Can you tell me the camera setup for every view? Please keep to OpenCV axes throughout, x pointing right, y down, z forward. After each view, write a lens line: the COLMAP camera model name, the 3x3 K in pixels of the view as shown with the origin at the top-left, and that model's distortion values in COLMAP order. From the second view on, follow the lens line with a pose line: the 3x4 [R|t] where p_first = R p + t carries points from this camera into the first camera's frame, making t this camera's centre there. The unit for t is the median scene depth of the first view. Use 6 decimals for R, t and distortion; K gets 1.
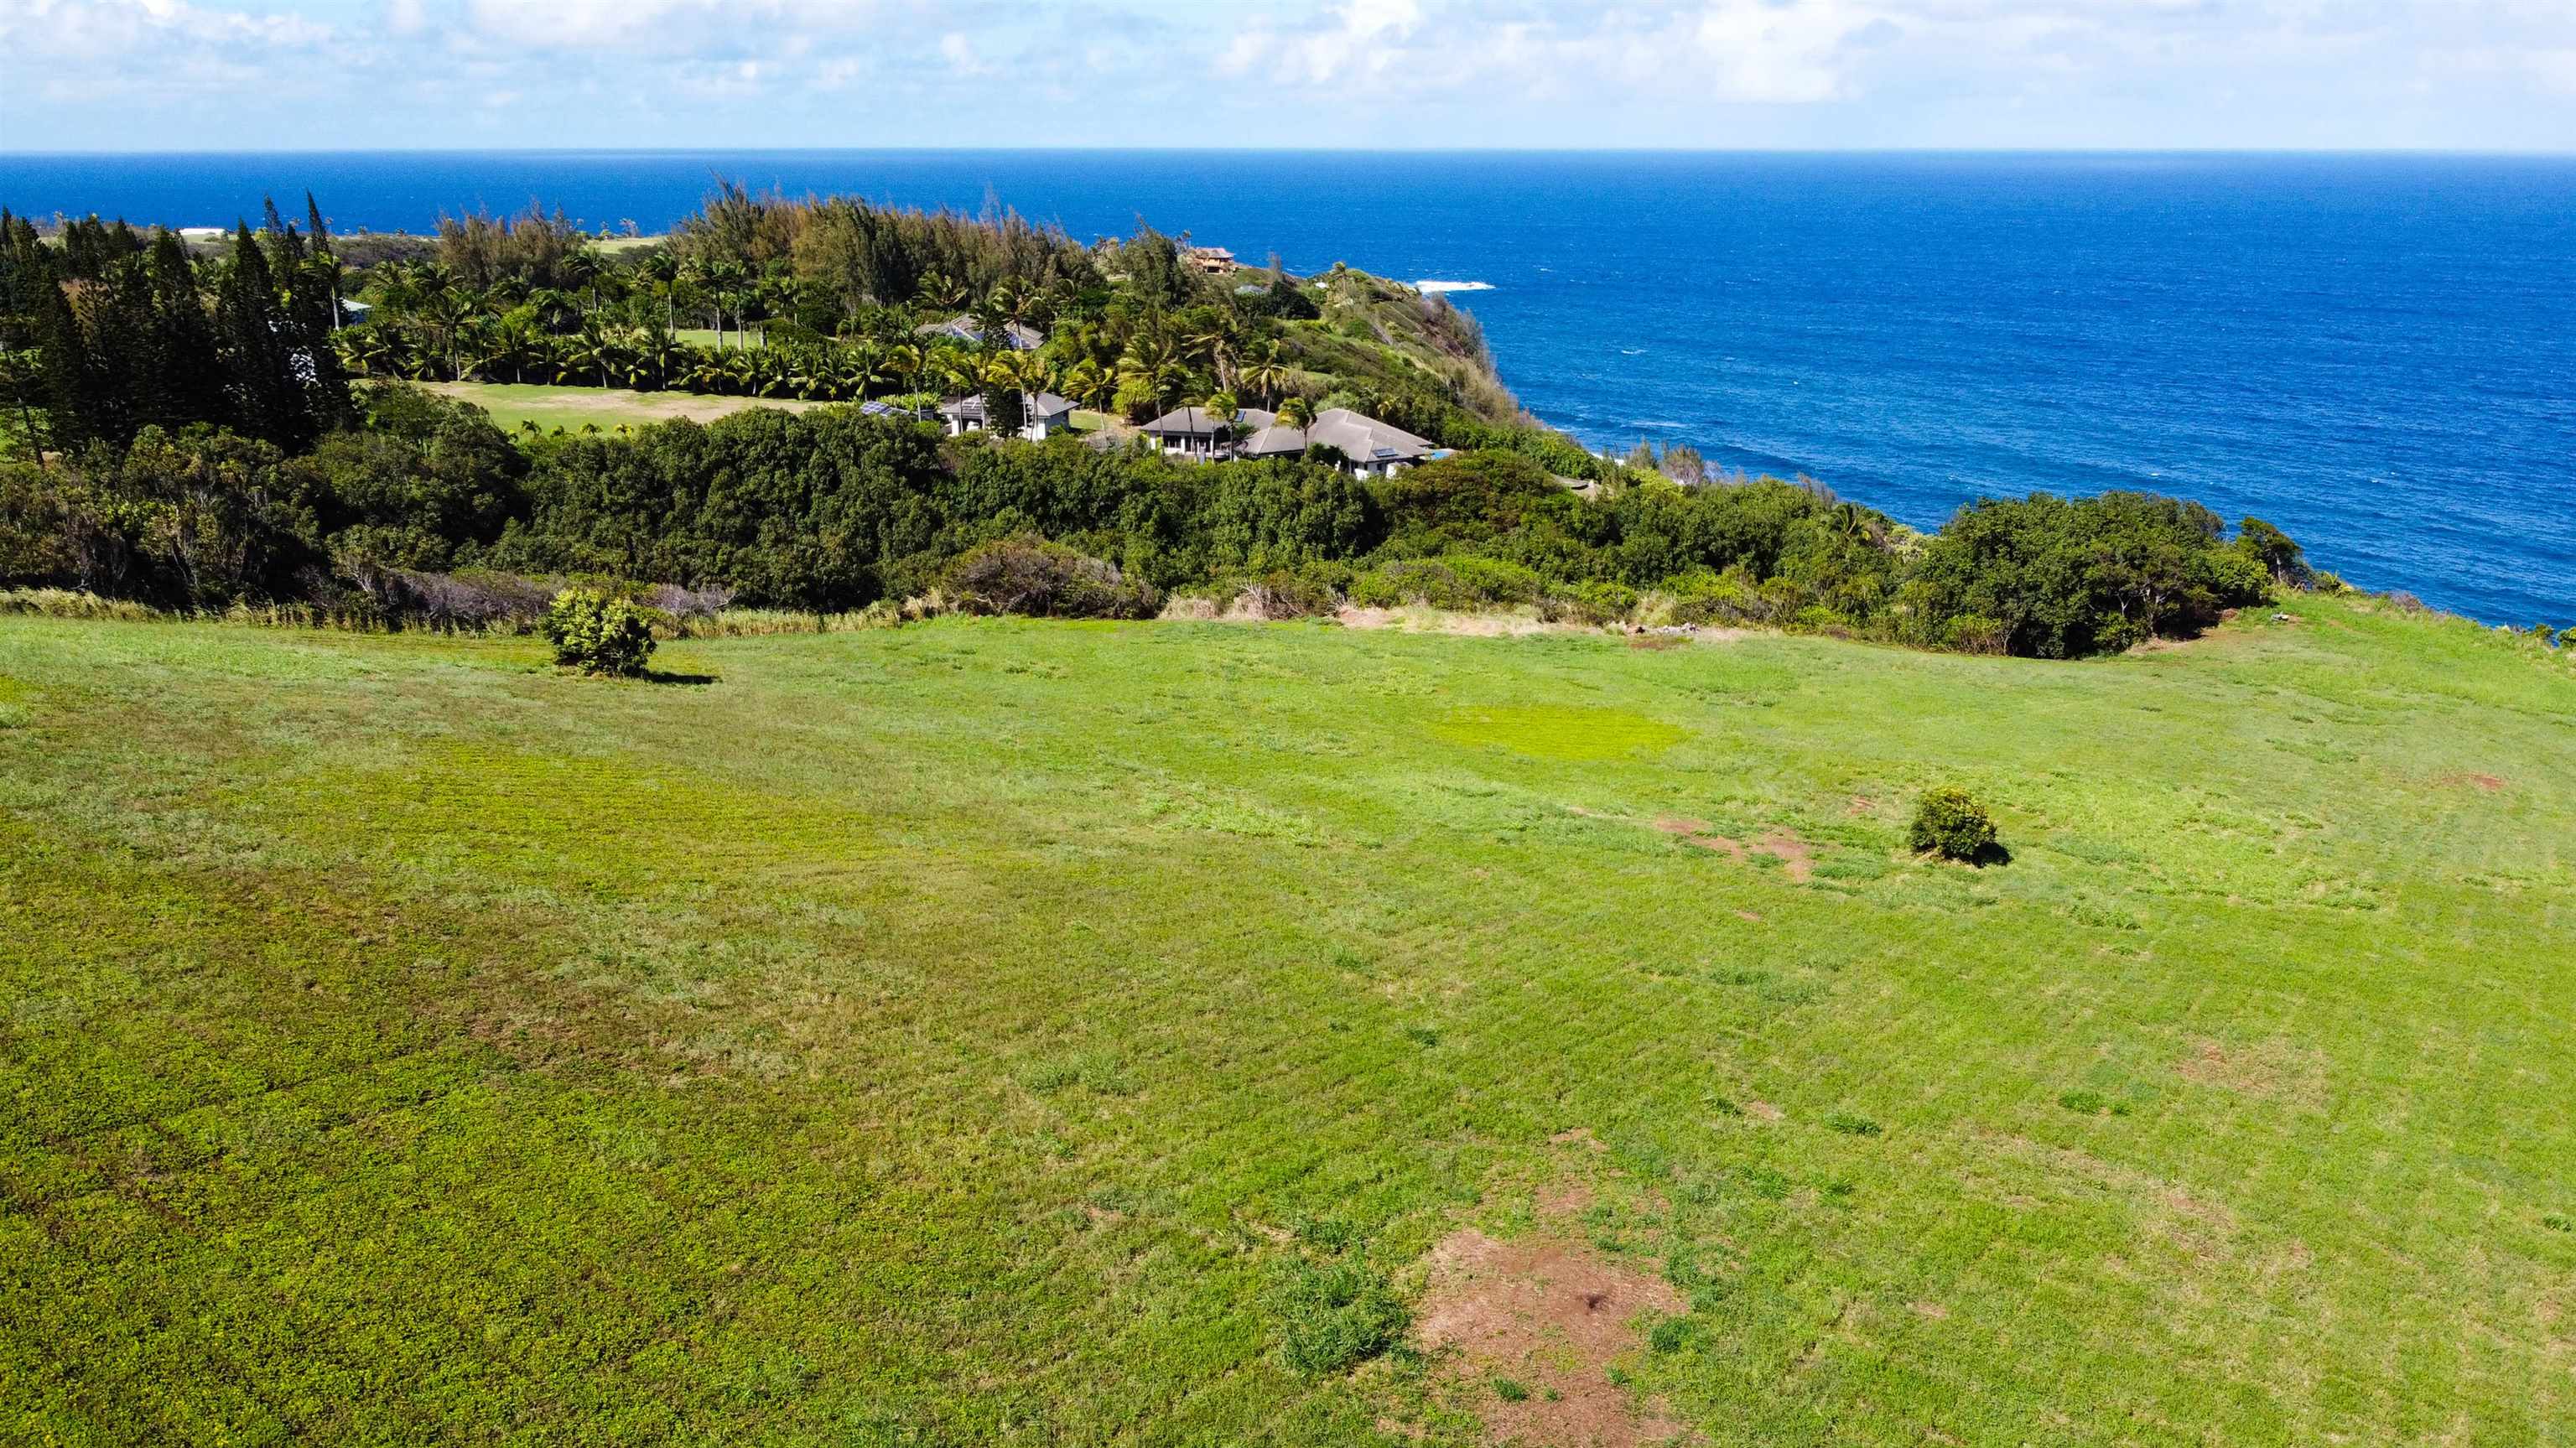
lens RADIAL K [[1980.2, 0, 1267.1], [0, 1980.2, 715.6], [0, 0, 1]] dist [-0.003356, 0.002227]
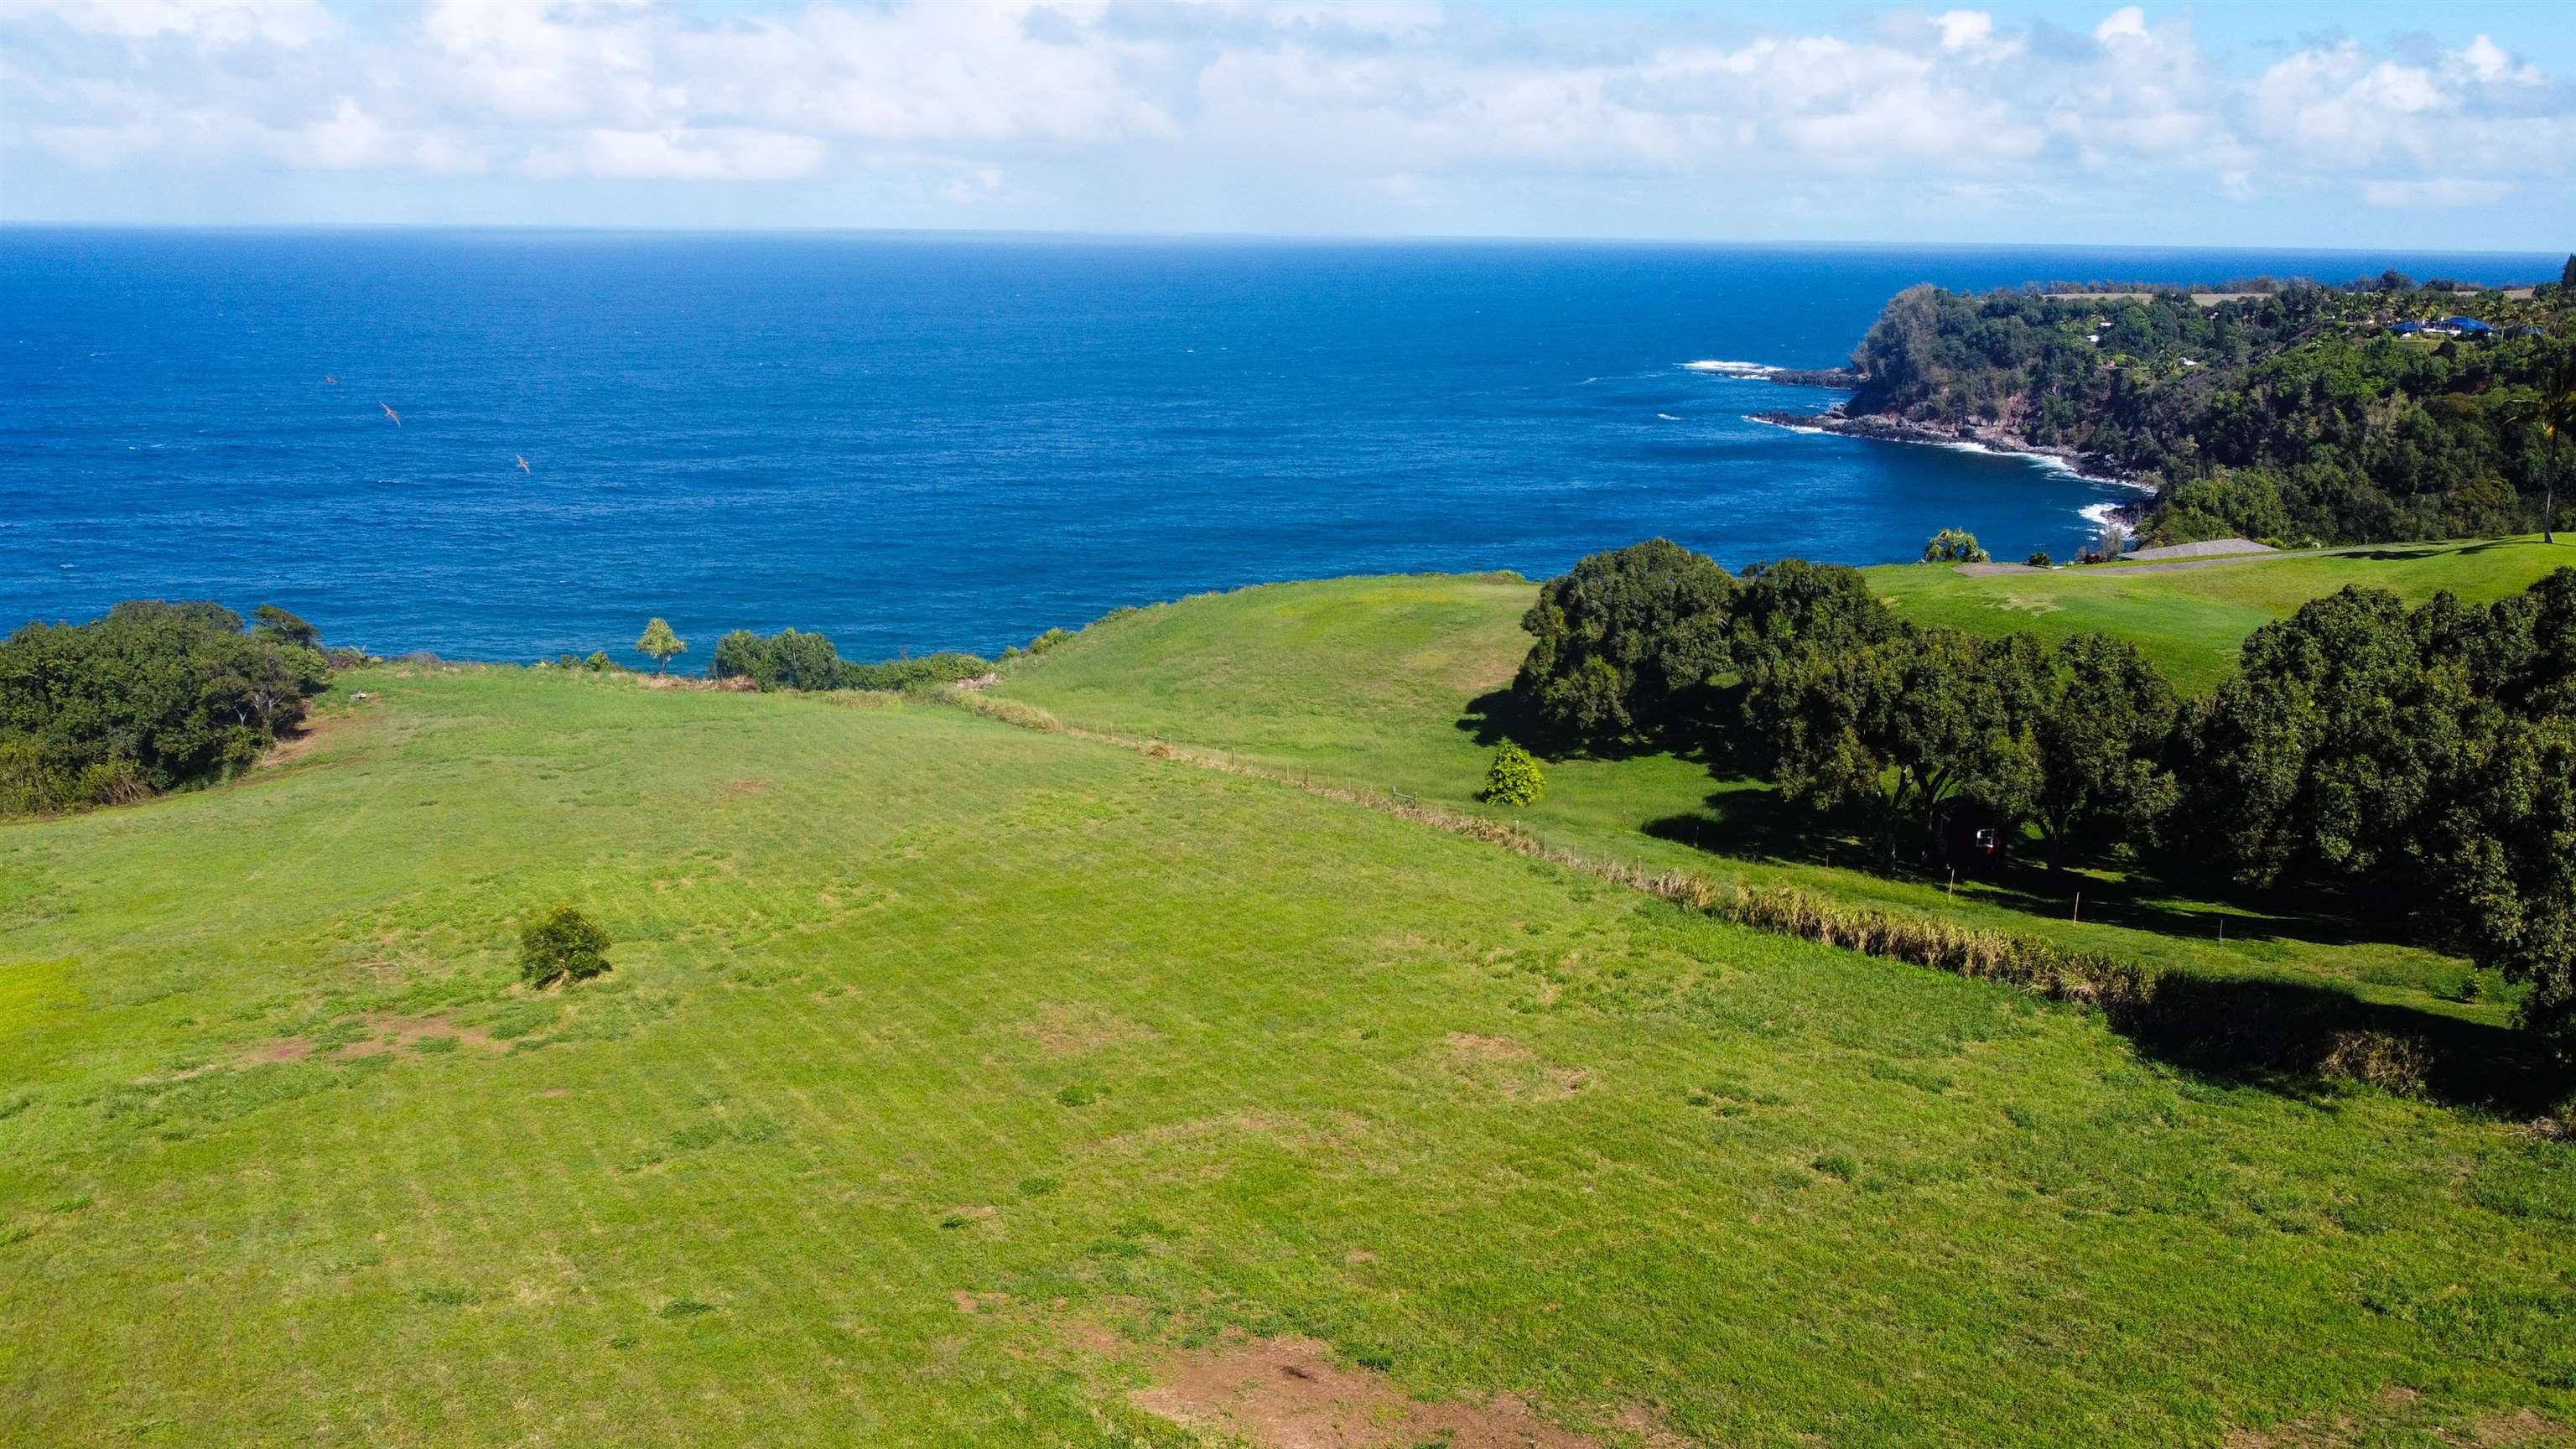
lens RADIAL K [[1980.3, 0, 1282.5], [0, 1980.3, 738.2], [0, 0, 1]] dist [-0.003356, 0.002227]
pose [[0.428244, -0.220334, 0.876390, -0.203593], [0.247610, 0.961313, 0.120691, -0.040232], [-0.869078, 0.165317, 0.466234, 0.139234]]
